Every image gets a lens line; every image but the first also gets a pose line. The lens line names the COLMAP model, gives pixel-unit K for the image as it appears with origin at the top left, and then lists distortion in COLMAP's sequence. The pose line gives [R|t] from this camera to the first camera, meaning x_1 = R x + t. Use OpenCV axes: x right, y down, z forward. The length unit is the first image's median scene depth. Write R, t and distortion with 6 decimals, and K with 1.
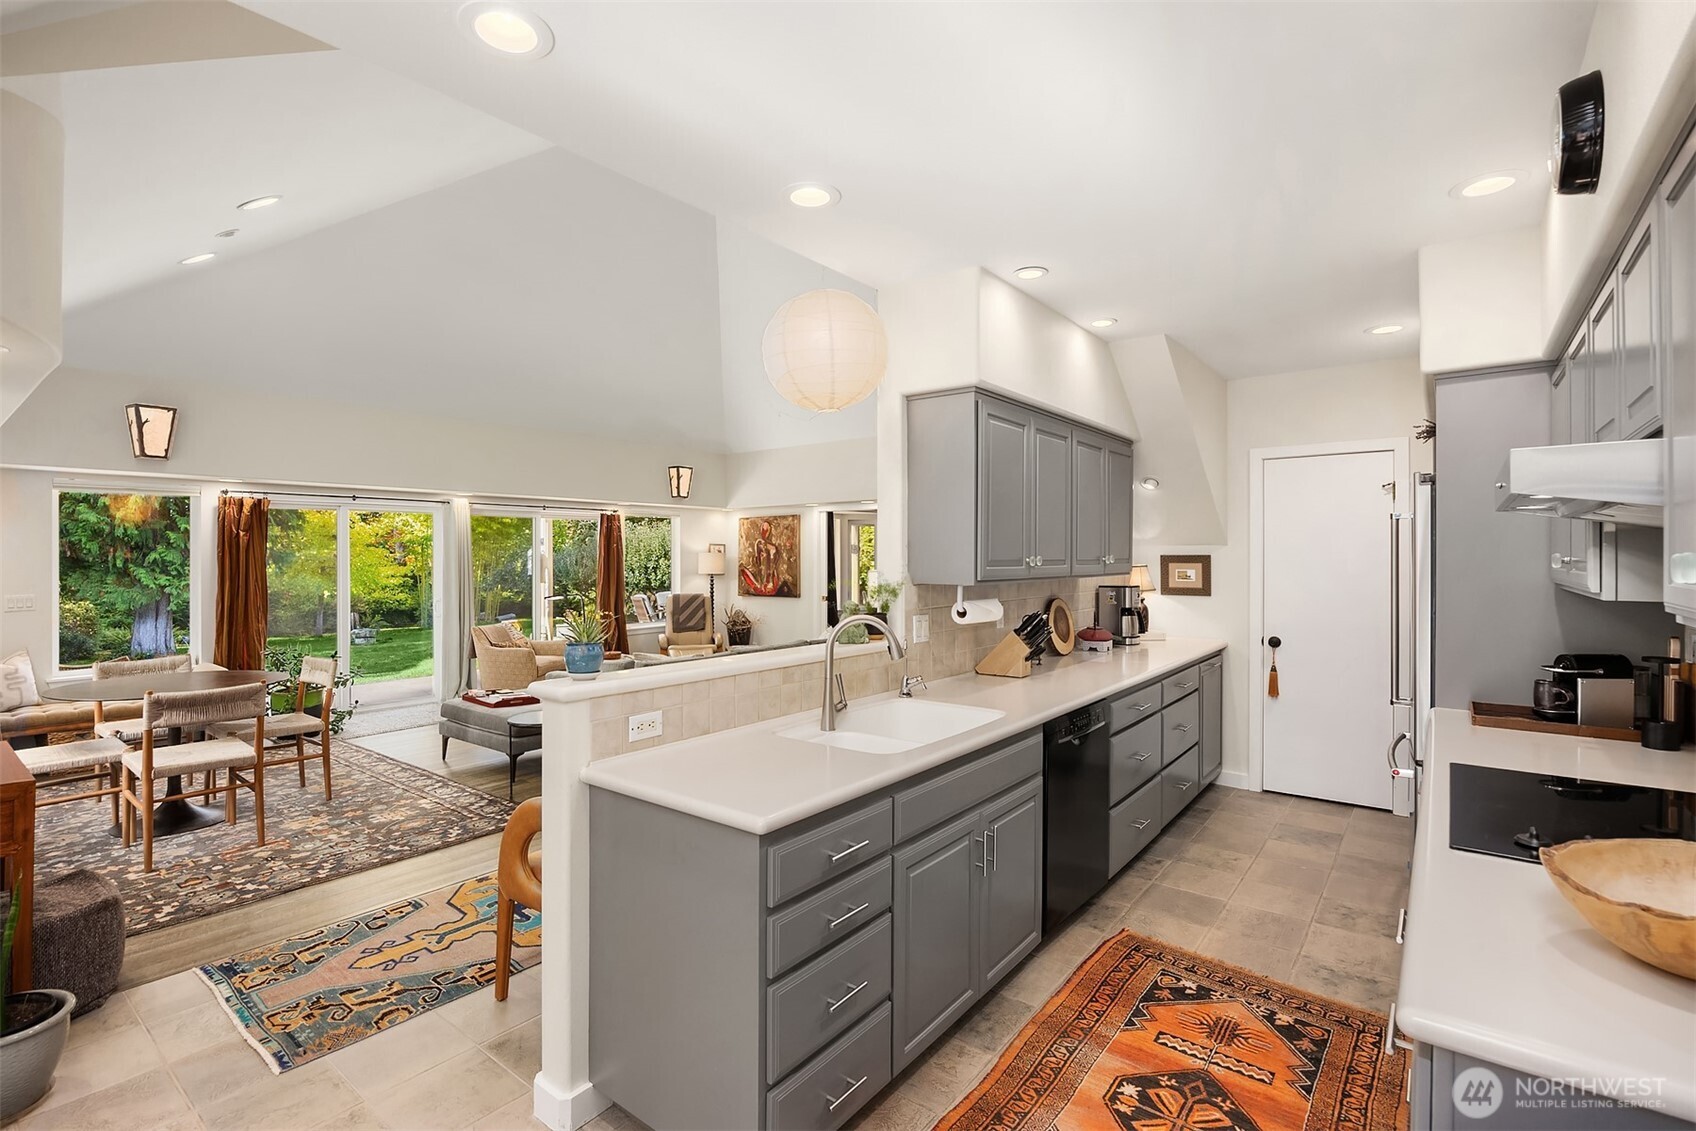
lens RADIAL K [[777.5, 0, 843.3], [0, 777.5, 555.5], [0, 0, 1]] dist [-0.019214, 0.000052]
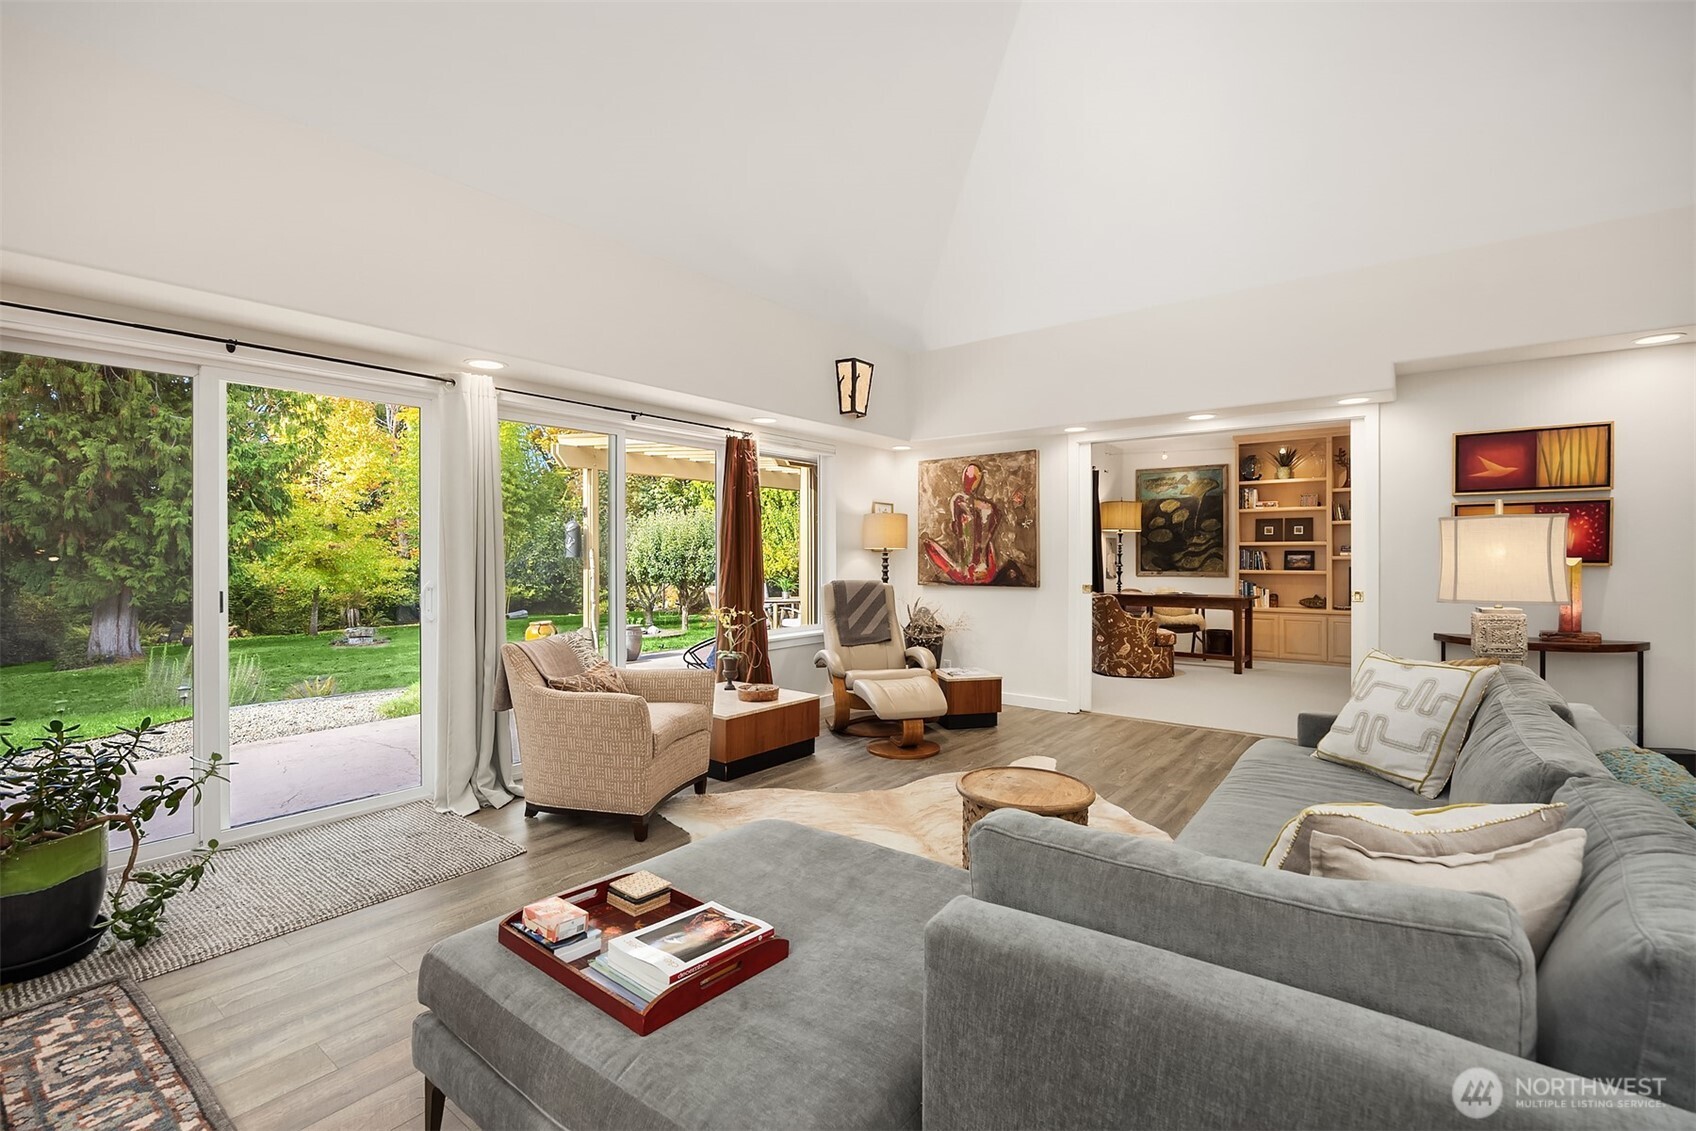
lens RADIAL K [[751.0, 0, 839.6], [0, 751.0, 553.7], [0, 0, 1]] dist [-0.010658, -0.000366]
pose [[0.999994, 0.002726, 0.002175, -0.206352], [-0.002724, 0.999996, -0.000605, 0.027987], [-0.002176, 0.000599, 0.999997, 0.407316]]
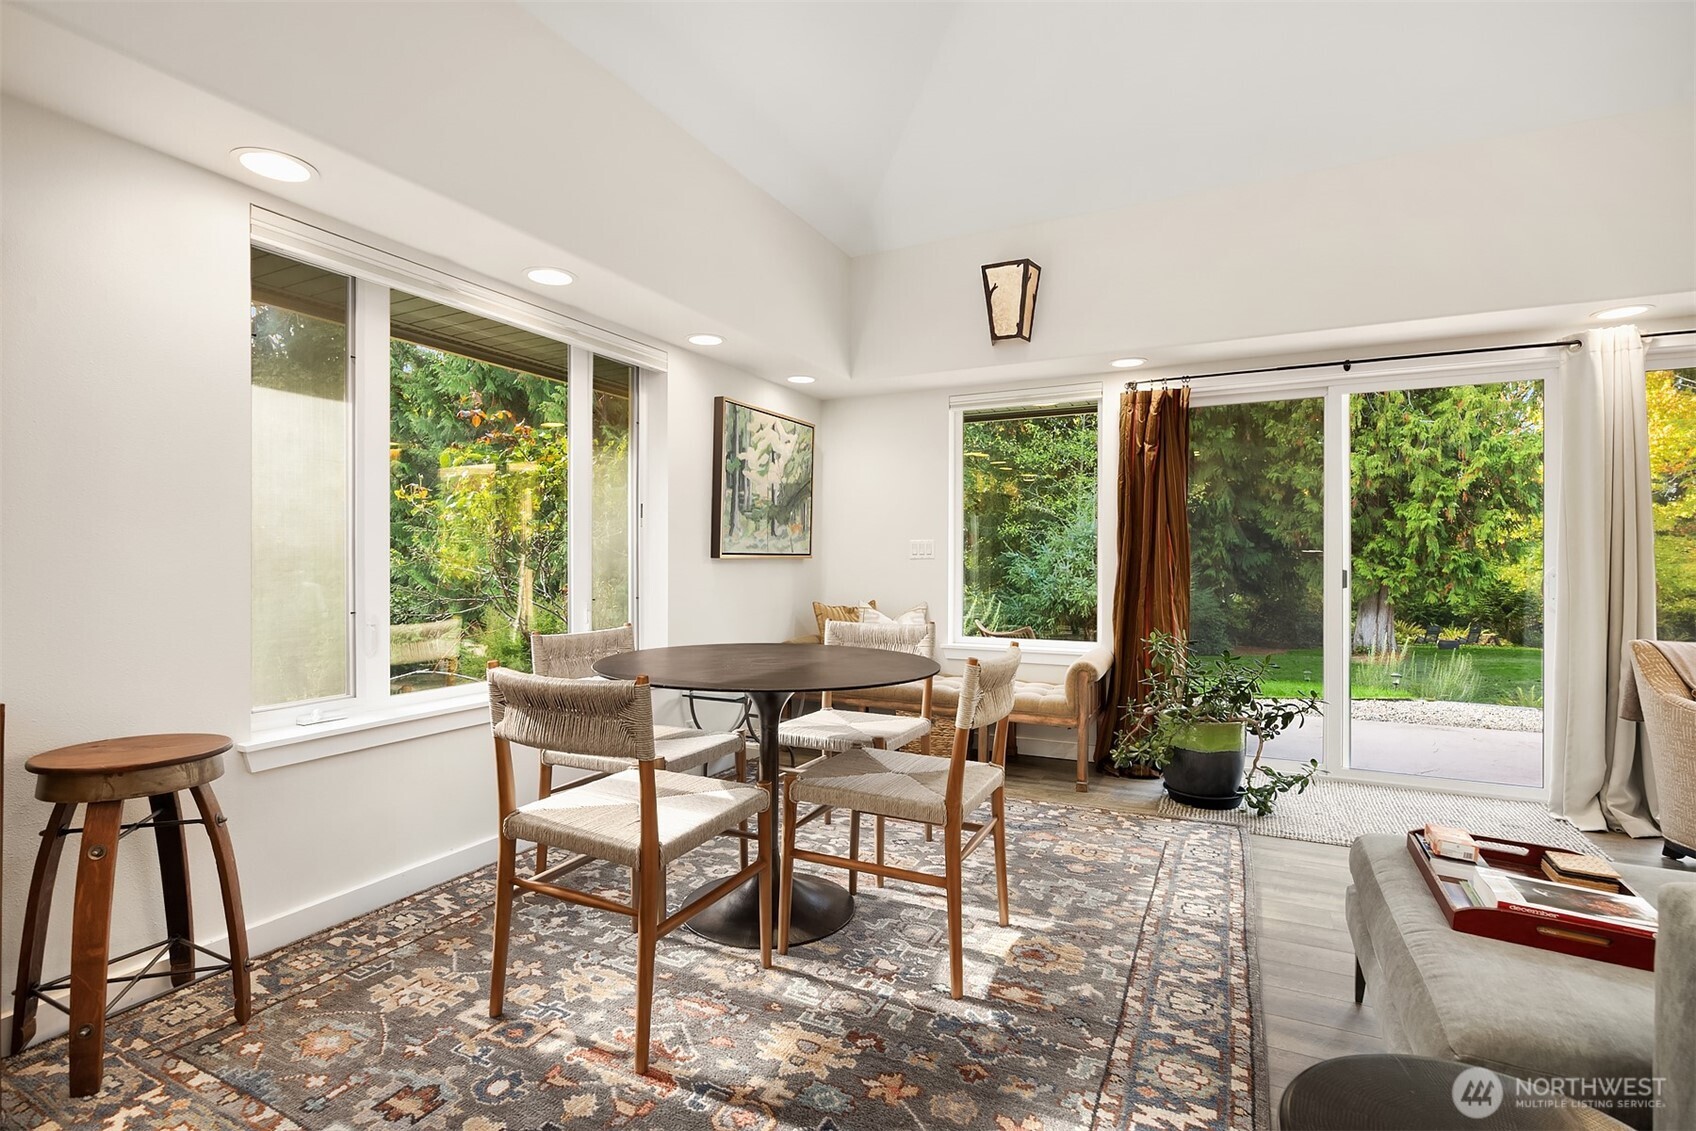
lens RADIAL K [[812.1, 0, 834.2], [0, 812.1, 560.1], [0, 0, 1]] dist [-0.006477, -0.000891]
pose [[0.194489, 0.005704, -0.980888, -0.117164], [-0.002022, 0.999983, 0.005414, 0.037187], [0.980903, 0.000930, 0.194497, 0.388194]]
